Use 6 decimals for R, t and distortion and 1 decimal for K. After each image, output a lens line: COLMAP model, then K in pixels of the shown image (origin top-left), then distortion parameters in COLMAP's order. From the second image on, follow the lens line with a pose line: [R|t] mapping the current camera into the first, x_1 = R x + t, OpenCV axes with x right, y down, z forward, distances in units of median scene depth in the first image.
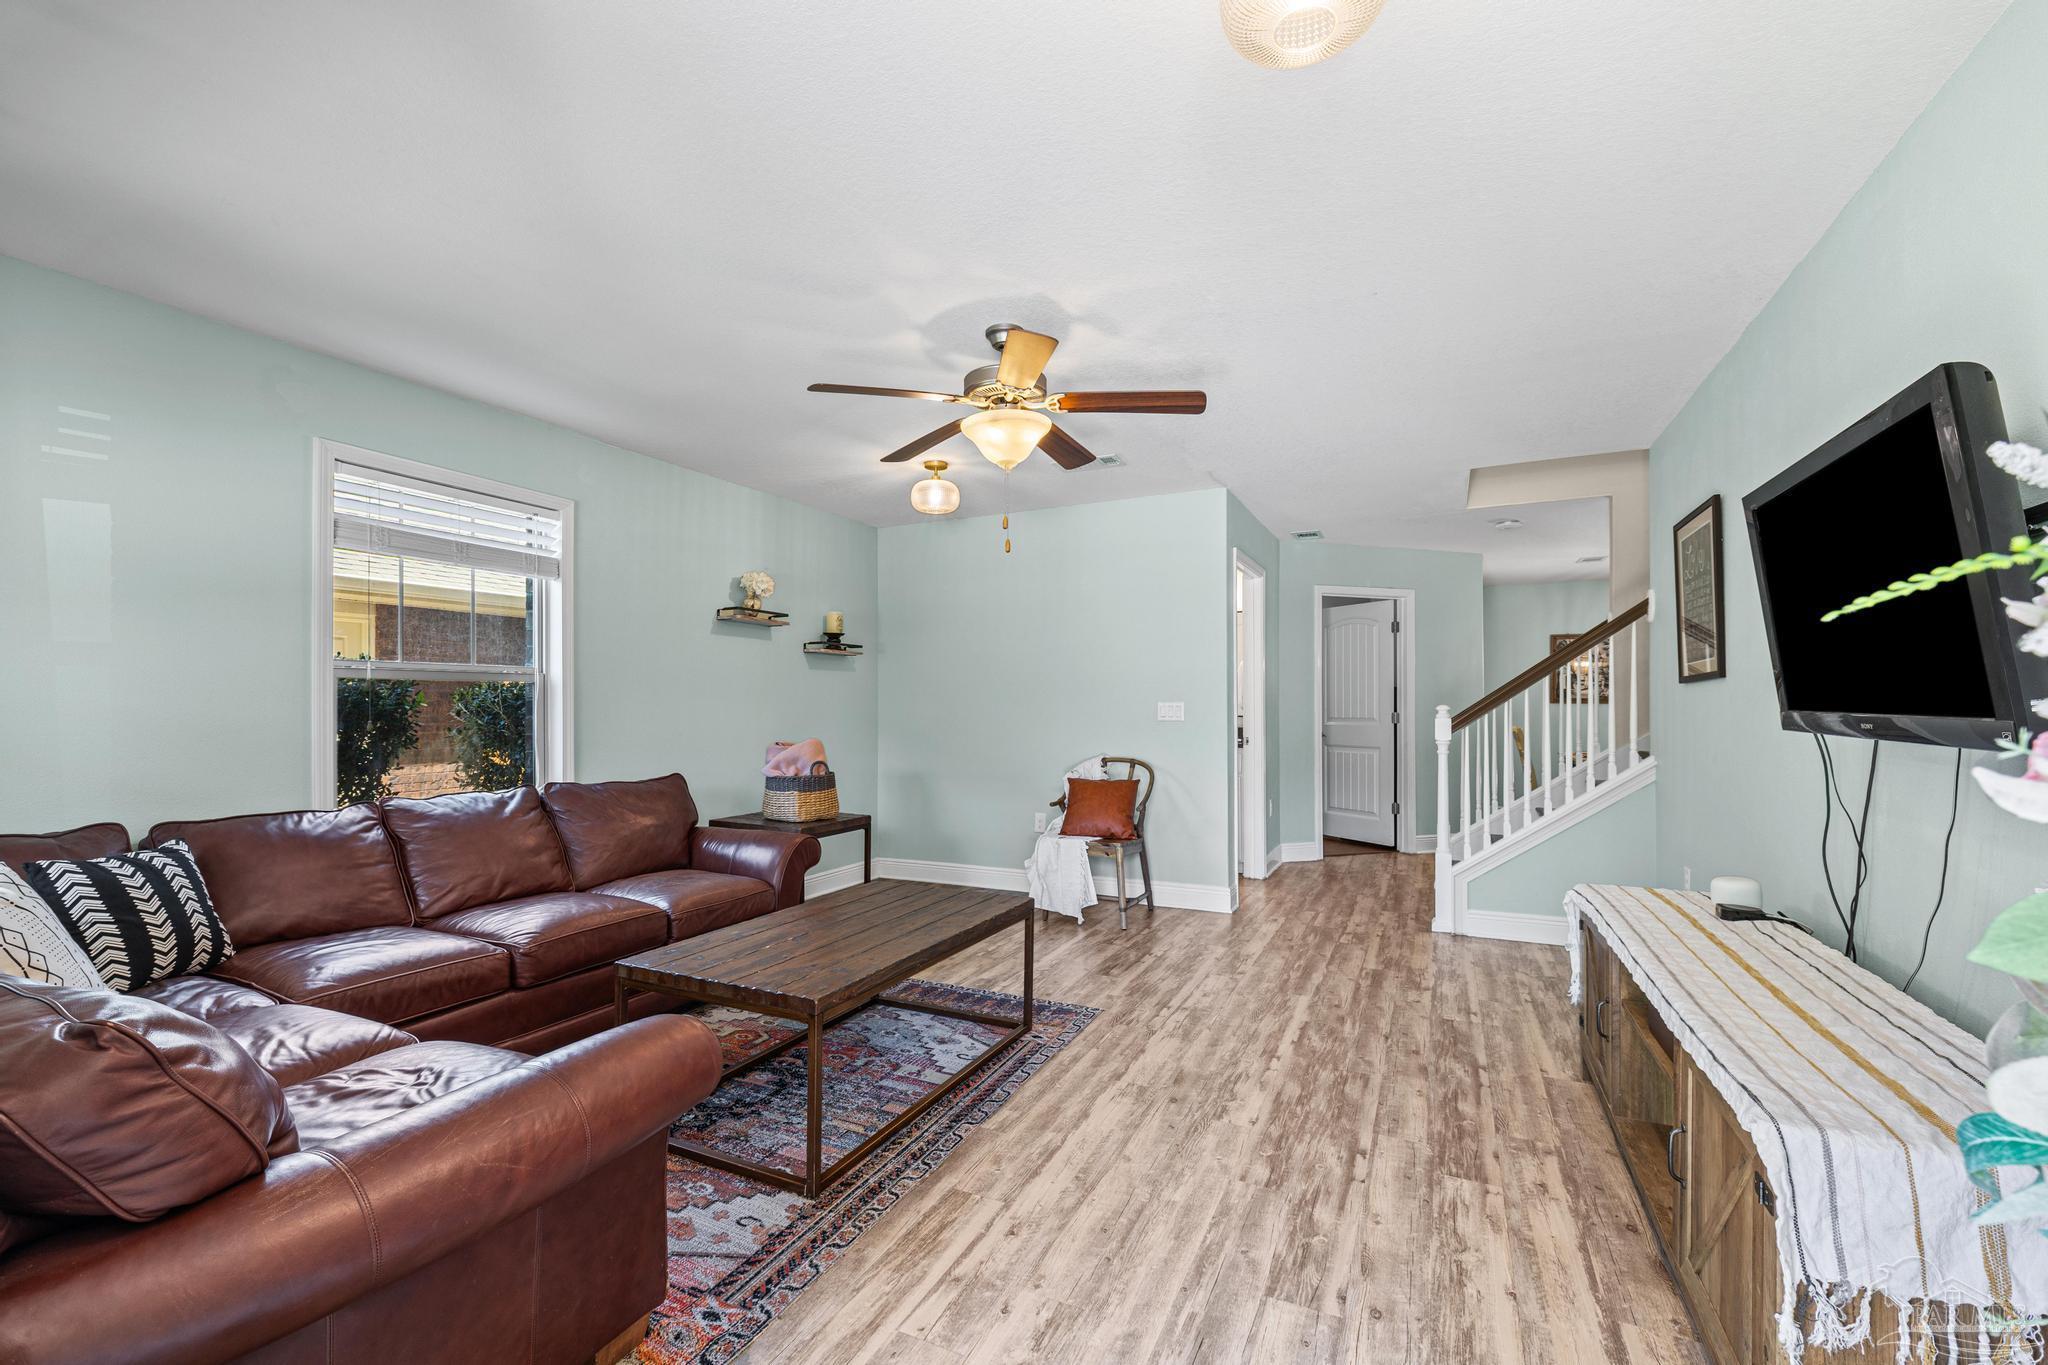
lens RADIAL K [[886.6, 0, 1010.8], [0, 886.6, 699.8], [0, 0, 1]] dist [0.005254, 0.001530]
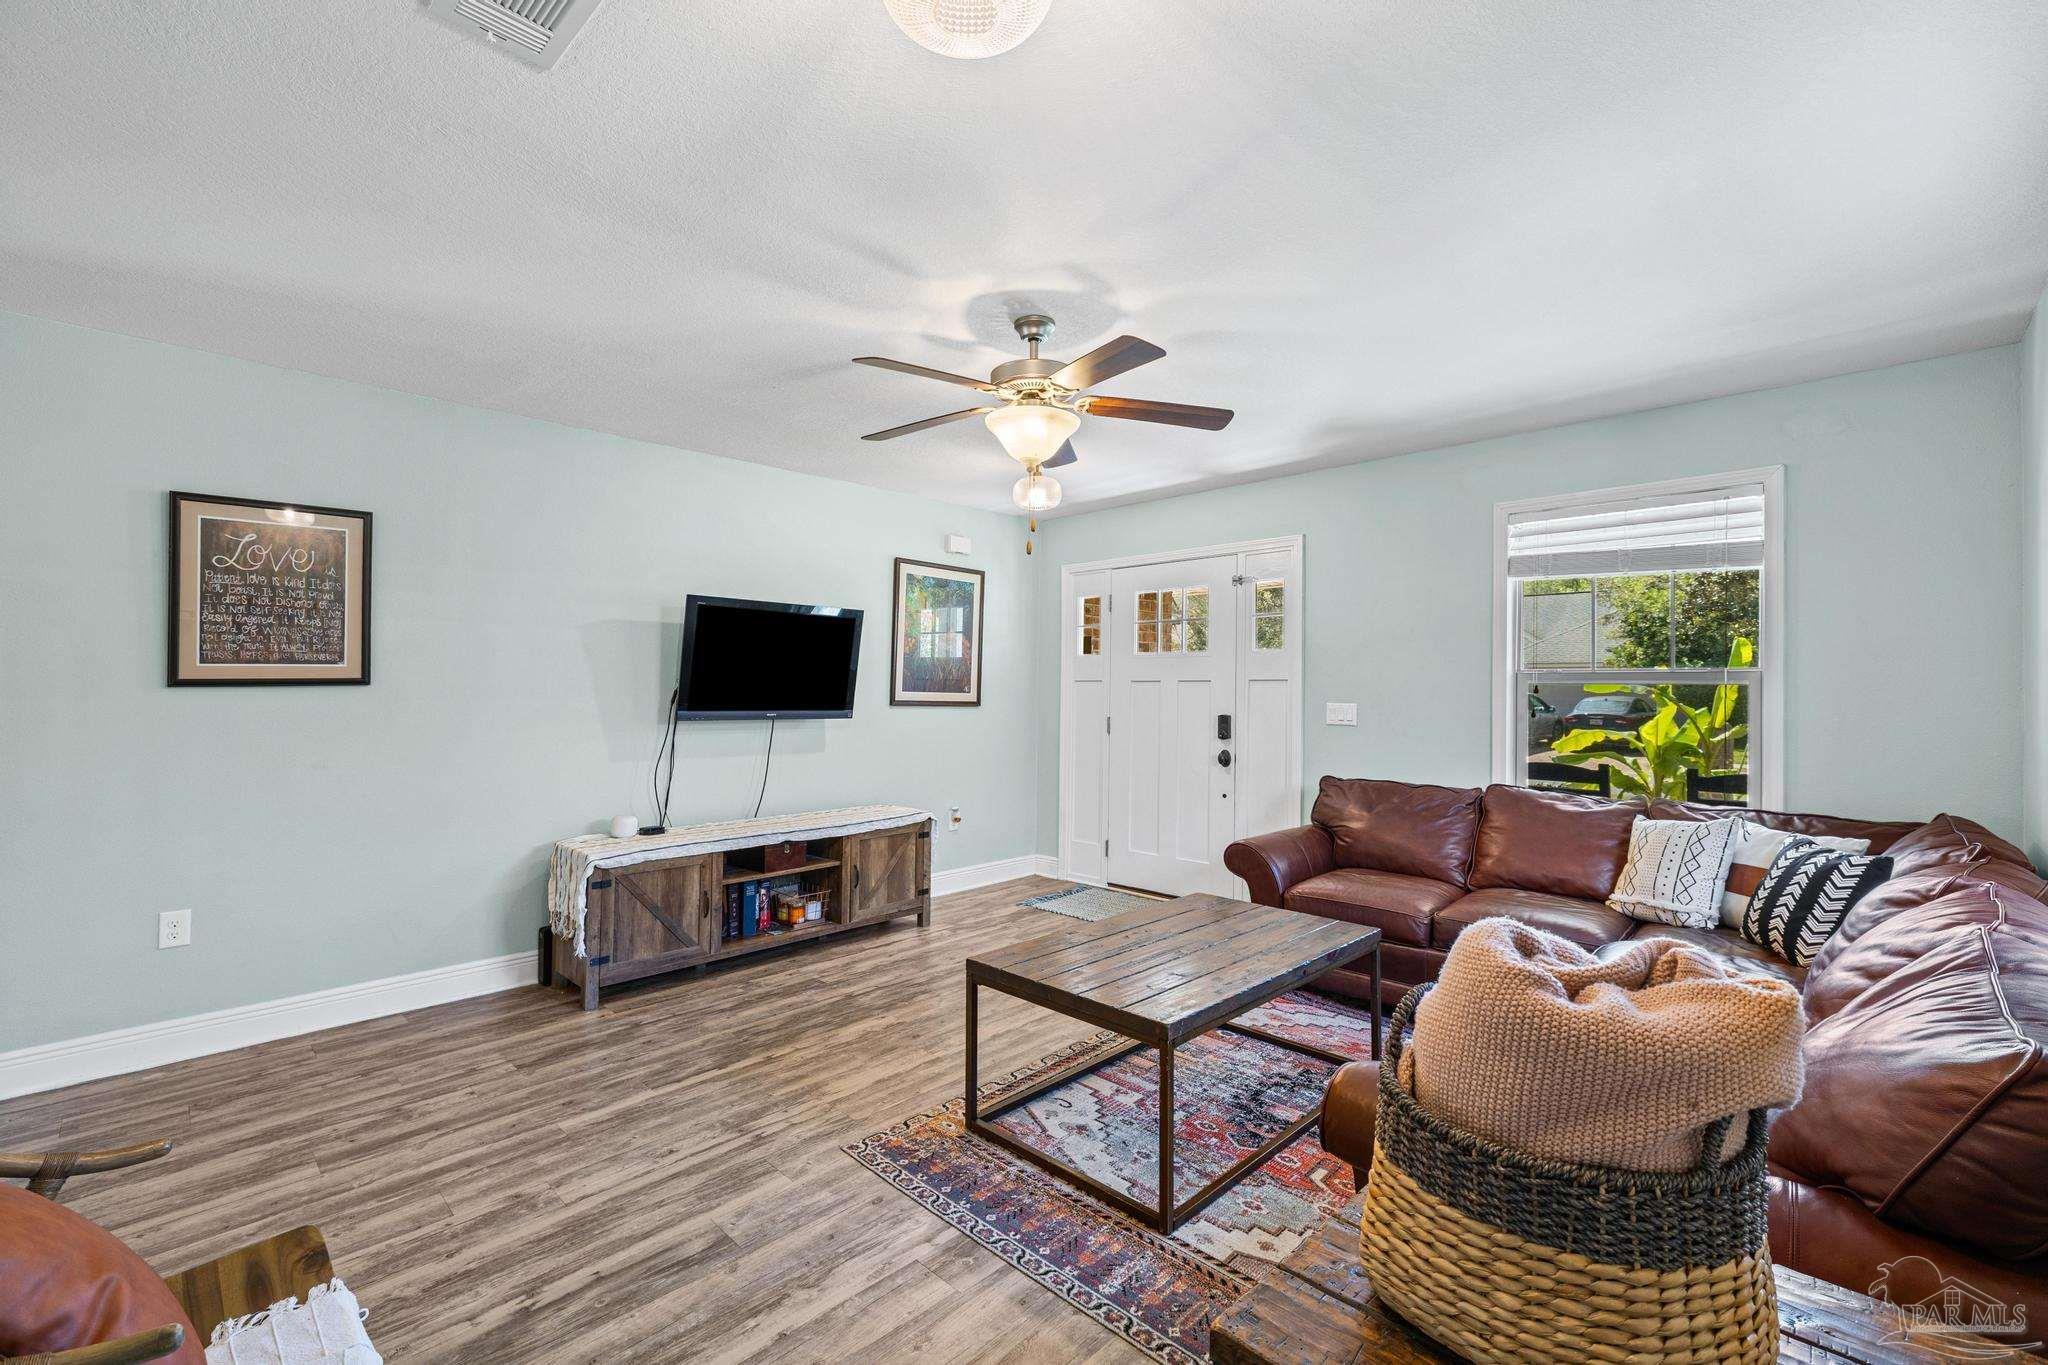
lens RADIAL K [[886.6, 0, 970.4], [0, 886.6, 668.6], [0, 0, 1]] dist [0.005254, 0.001530]
pose [[-0.937816, 0.007362, 0.347054, -0.291710], [-0.003432, 0.999530, -0.030476, -0.019591], [-0.347115, -0.029772, -0.937350, 1.964668]]
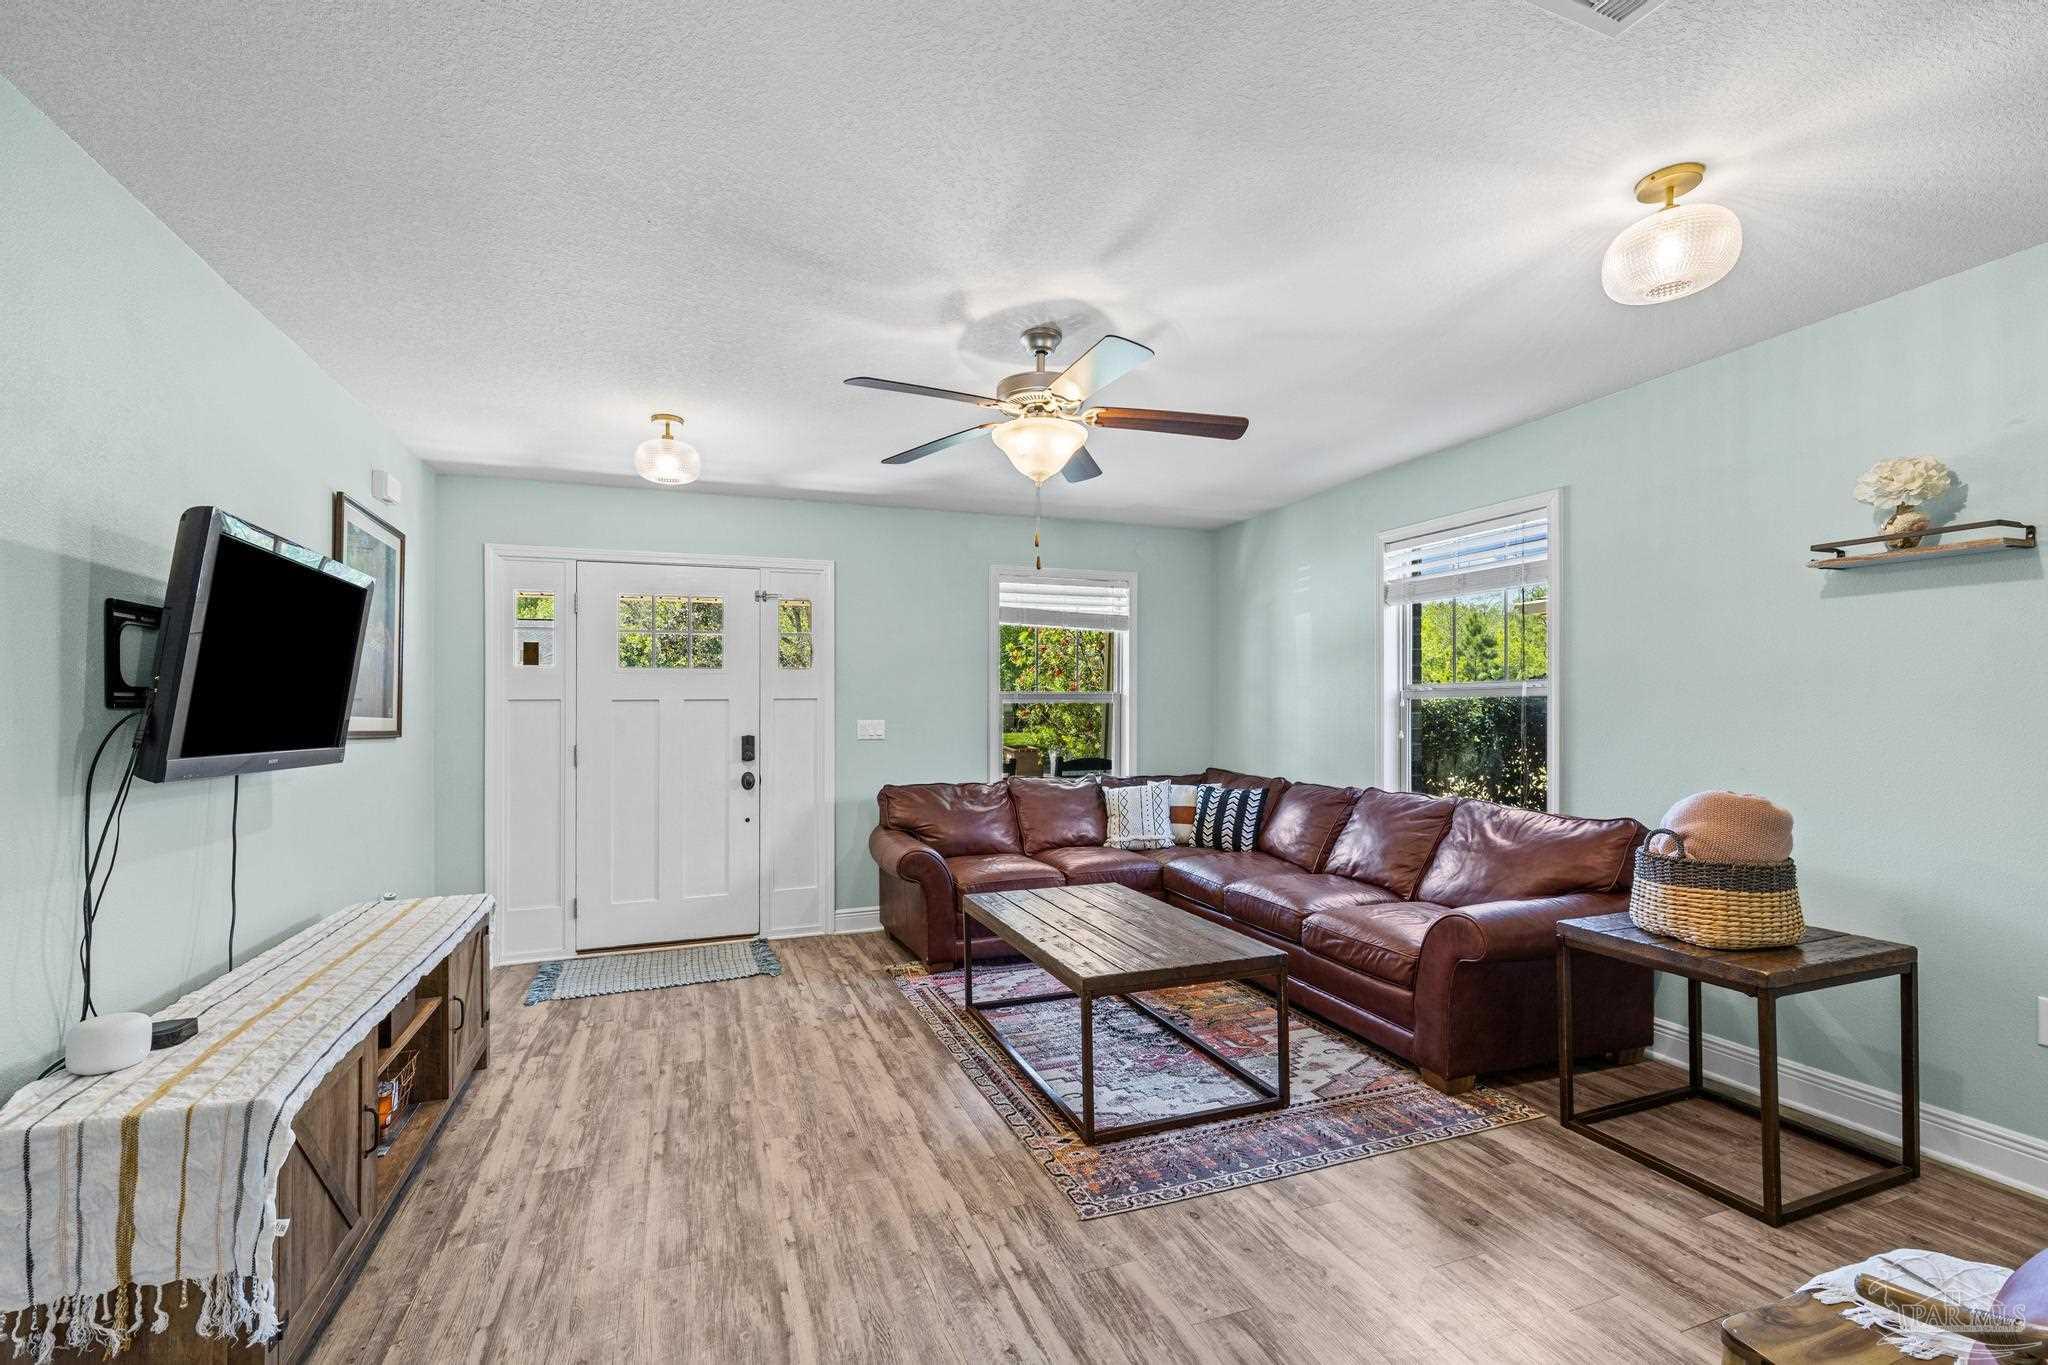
lens RADIAL K [[886.6, 0, 1034.2], [0, 886.6, 710.9], [0, 0, 1]] dist [0.005254, 0.001530]
pose [[-0.682610, 0.009987, -0.730714, 0.703630], [0.016259, 0.999867, -0.001524, -0.018366], [0.730602, -0.012921, -0.682682, 1.685719]]
